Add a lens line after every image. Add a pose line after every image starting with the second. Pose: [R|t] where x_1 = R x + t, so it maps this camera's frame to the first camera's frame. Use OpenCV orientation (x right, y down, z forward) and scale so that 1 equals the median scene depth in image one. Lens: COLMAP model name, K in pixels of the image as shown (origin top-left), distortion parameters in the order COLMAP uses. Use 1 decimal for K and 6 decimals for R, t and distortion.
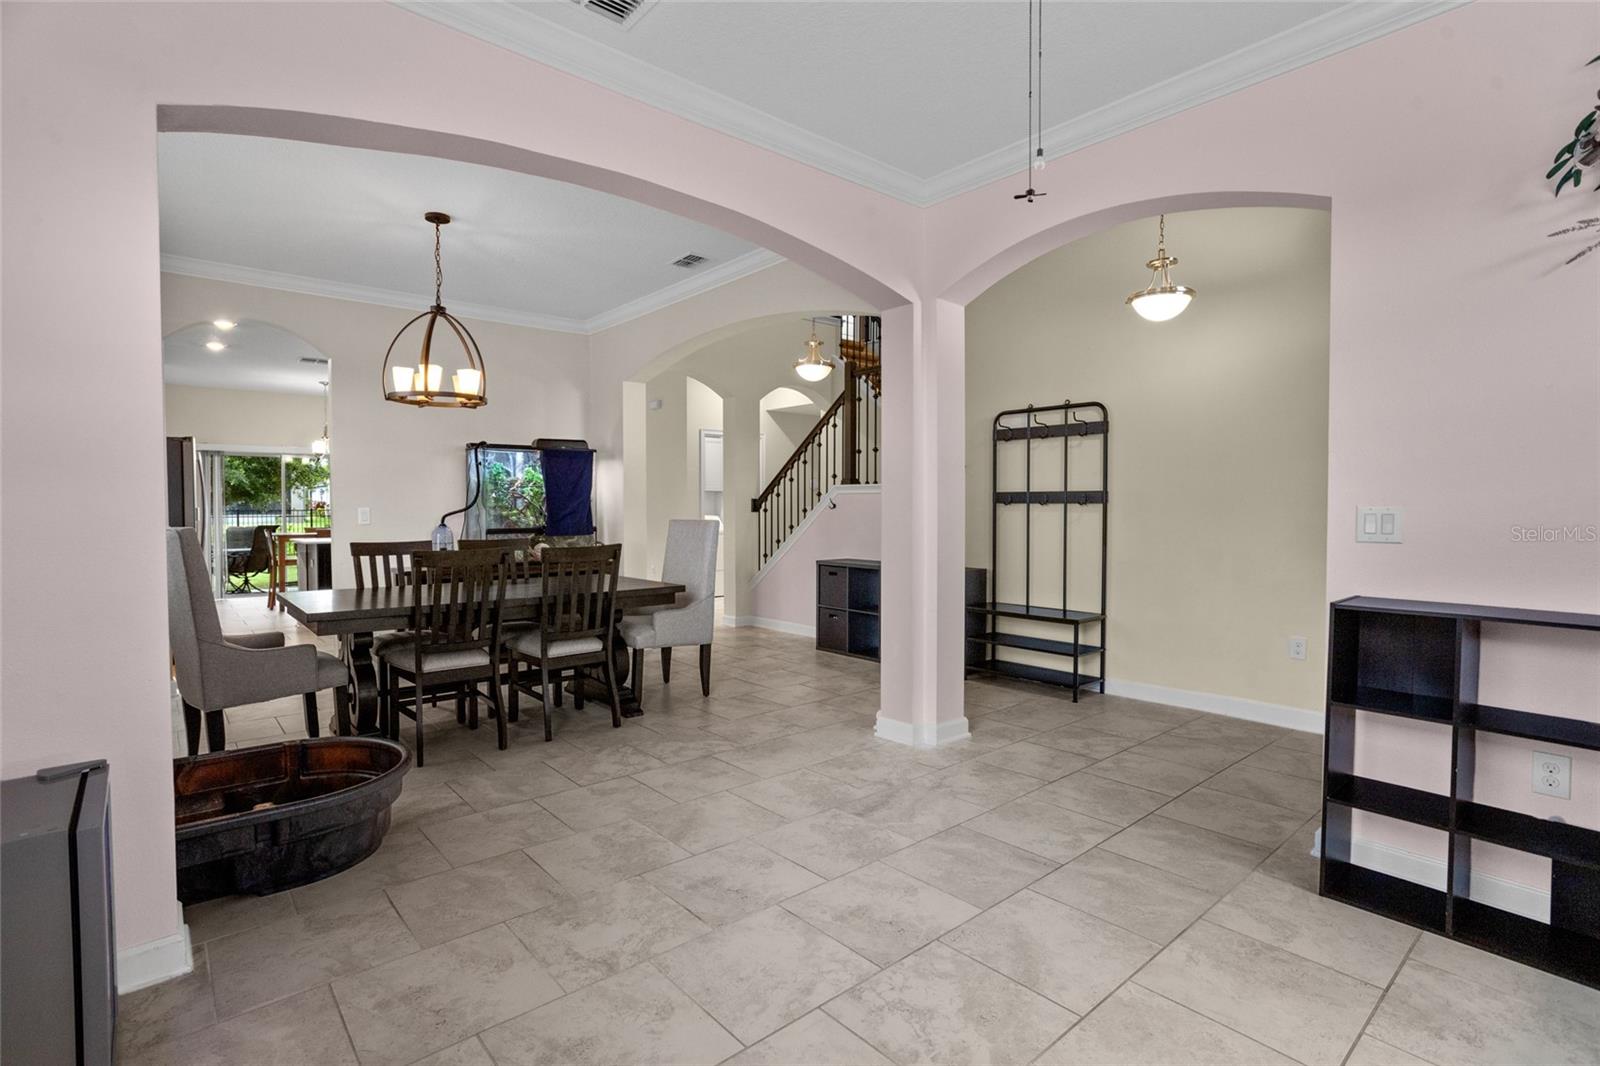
lens RADIAL K [[778.5, 0, 799.6], [0, 778.5, 519.9], [0, 0, 1]] dist [-0.001578, 0.014072]
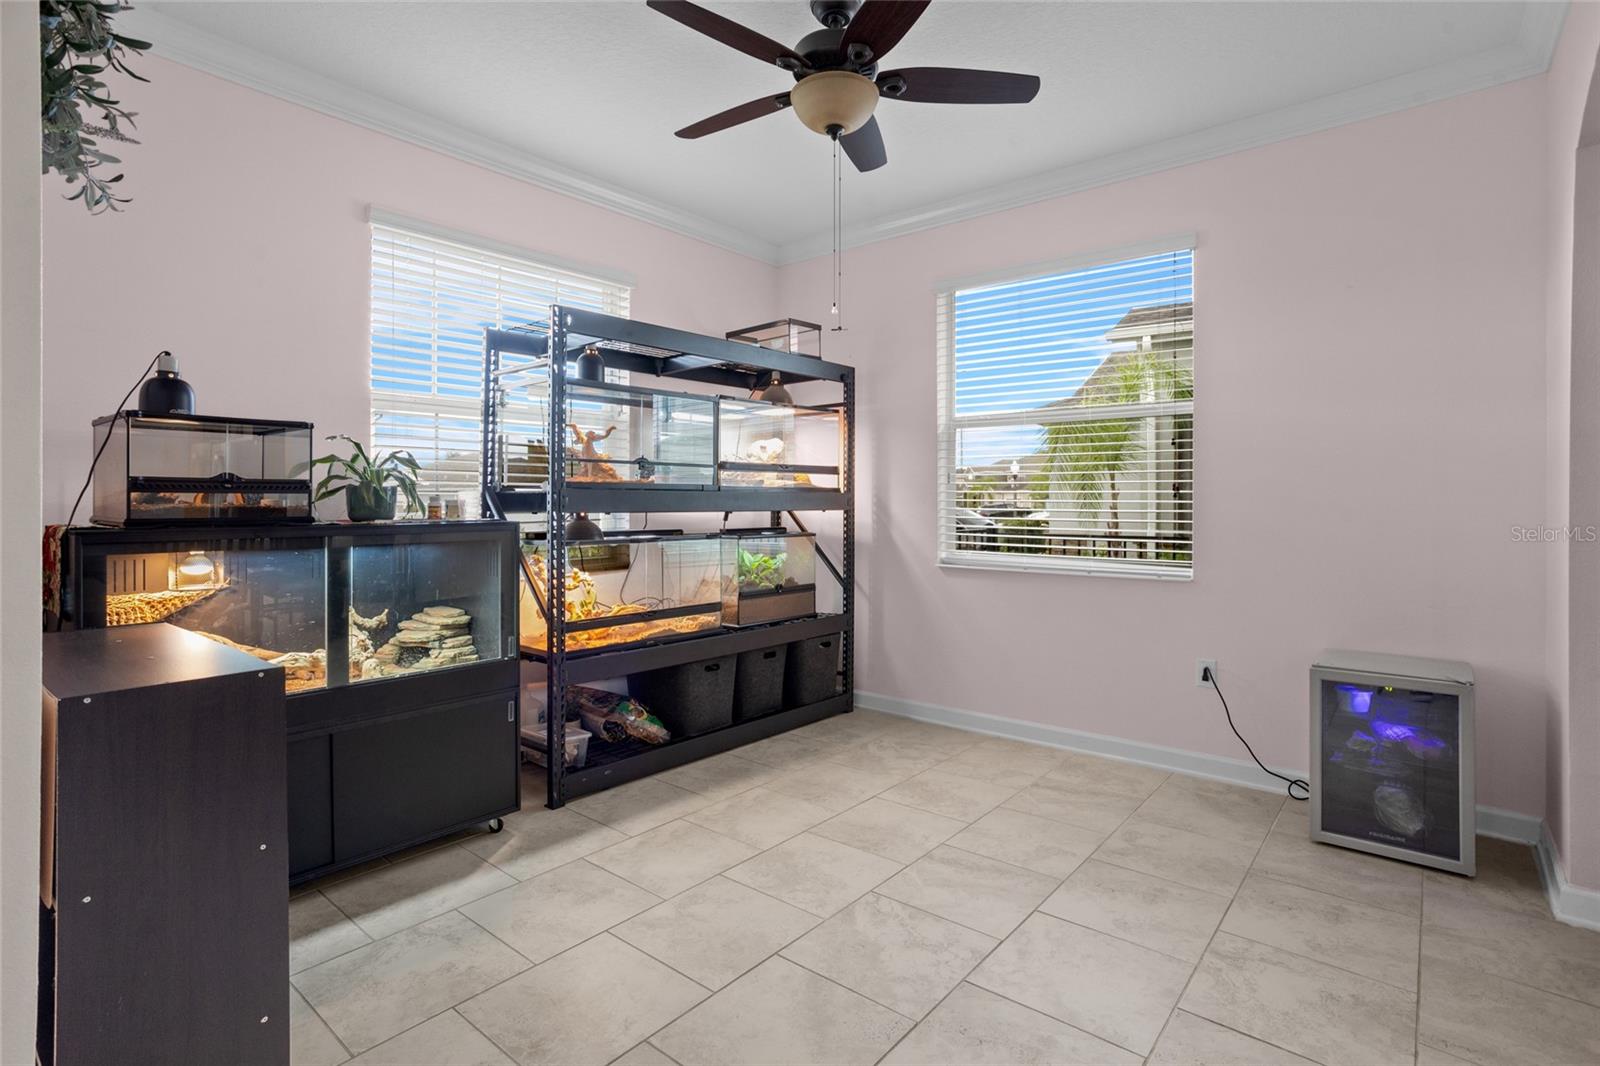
lens RADIAL K [[778.5, 0, 799.6], [0, 778.5, 519.9], [0, 0, 1]] dist [-0.001578, 0.014072]
pose [[-0.987533, -0.001199, -0.157410, 0.465108], [-0.005770, 0.999575, 0.028588, -0.020434], [0.157308, 0.029140, -0.987120, 1.923174]]
